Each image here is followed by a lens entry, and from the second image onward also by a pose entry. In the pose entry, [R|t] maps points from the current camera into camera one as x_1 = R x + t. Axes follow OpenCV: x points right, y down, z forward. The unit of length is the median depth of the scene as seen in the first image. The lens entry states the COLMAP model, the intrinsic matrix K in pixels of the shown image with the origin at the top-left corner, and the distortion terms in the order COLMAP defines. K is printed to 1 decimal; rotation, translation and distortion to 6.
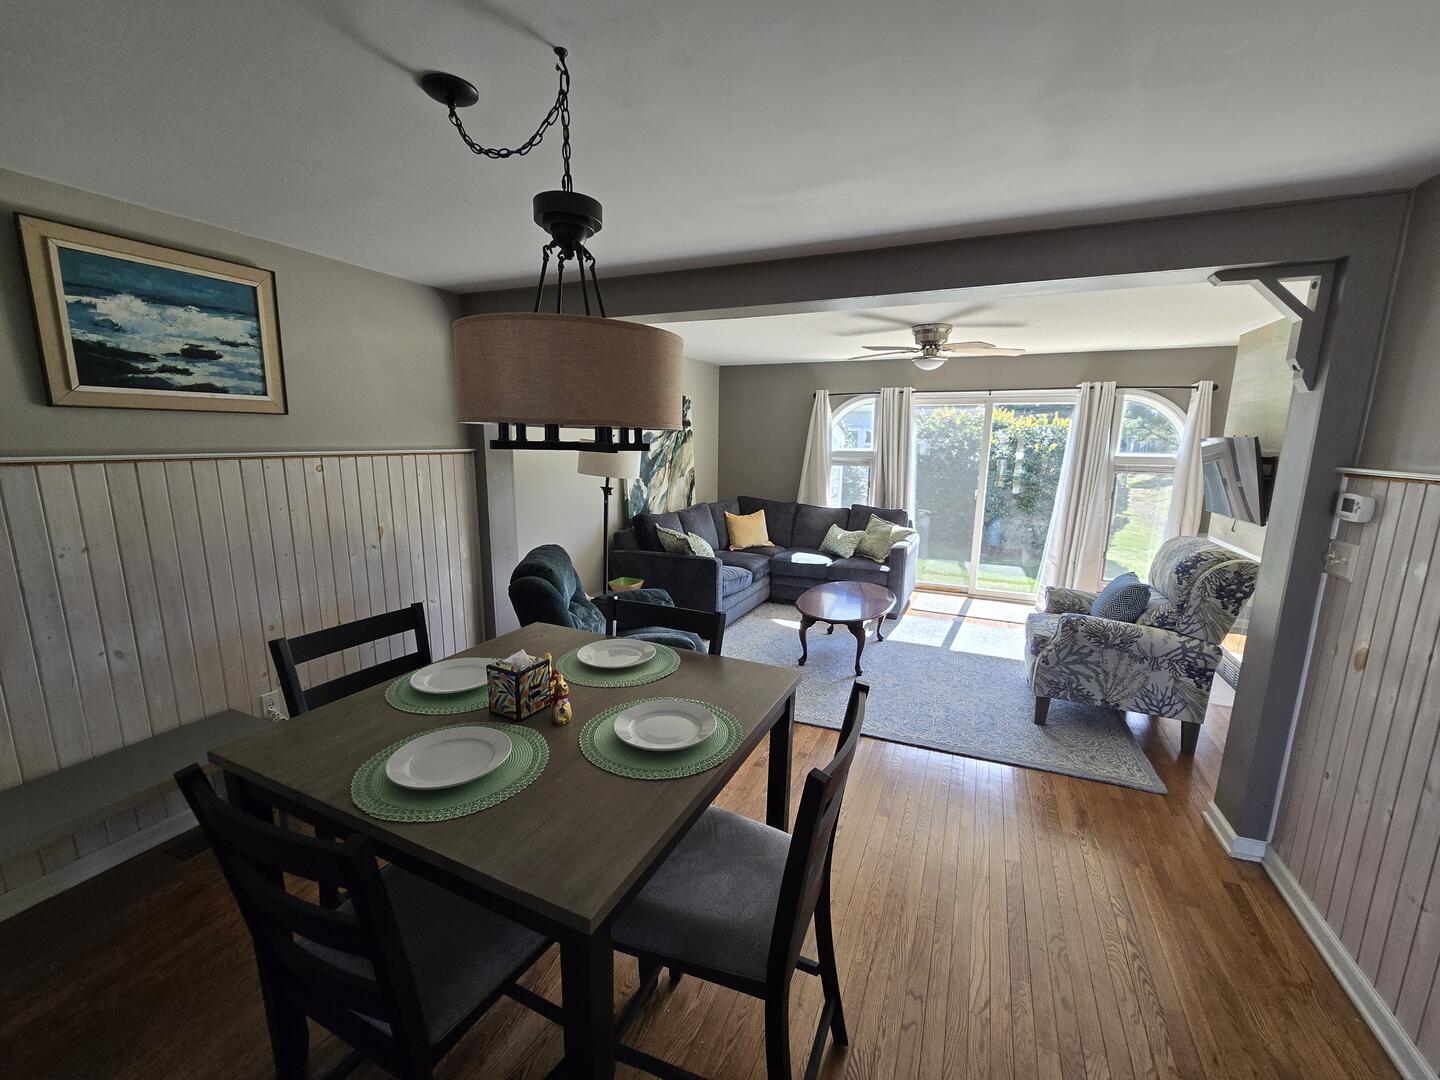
lens RADIAL K [[586.3, 0, 720.4], [0, 586.3, 552.5], [0, 0, 1]] dist [-0.003039, 0.002044]
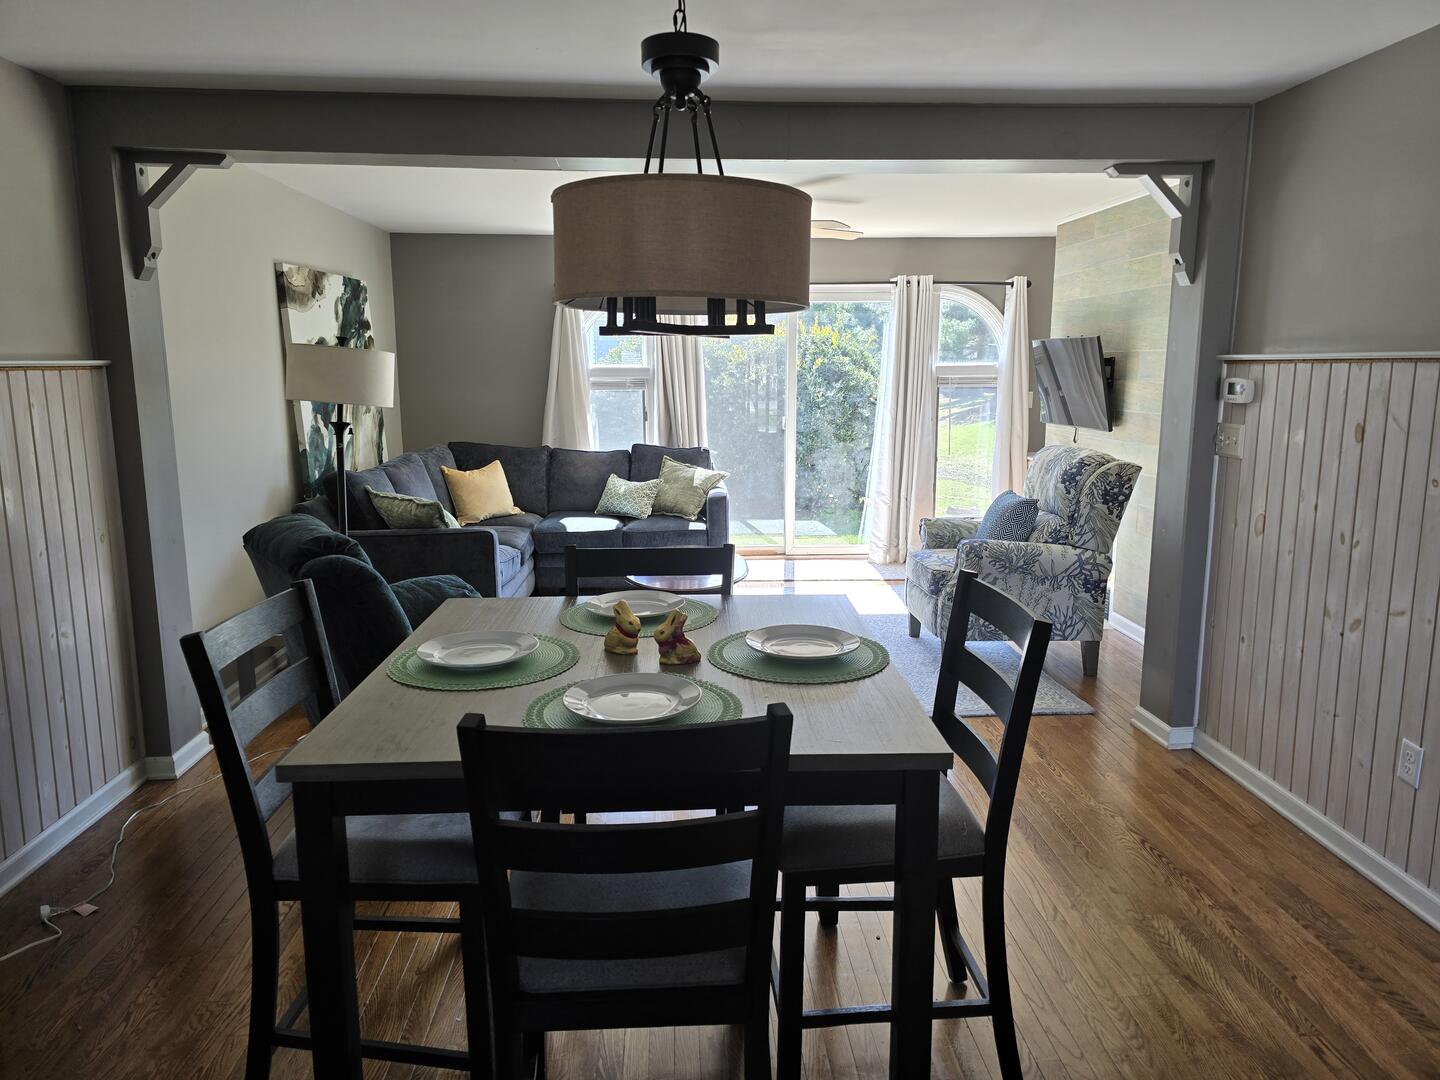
lens RADIAL K [[967.1, 0, 713.0], [0, 967.1, 531.9], [0, 0, 1]] dist [0.049809, -0.010957]
pose [[0.890251, -0.092314, 0.446017, -0.365679], [0.100962, 0.994881, 0.004393, 0.045858], [-0.444139, 0.041120, 0.895014, -0.112200]]
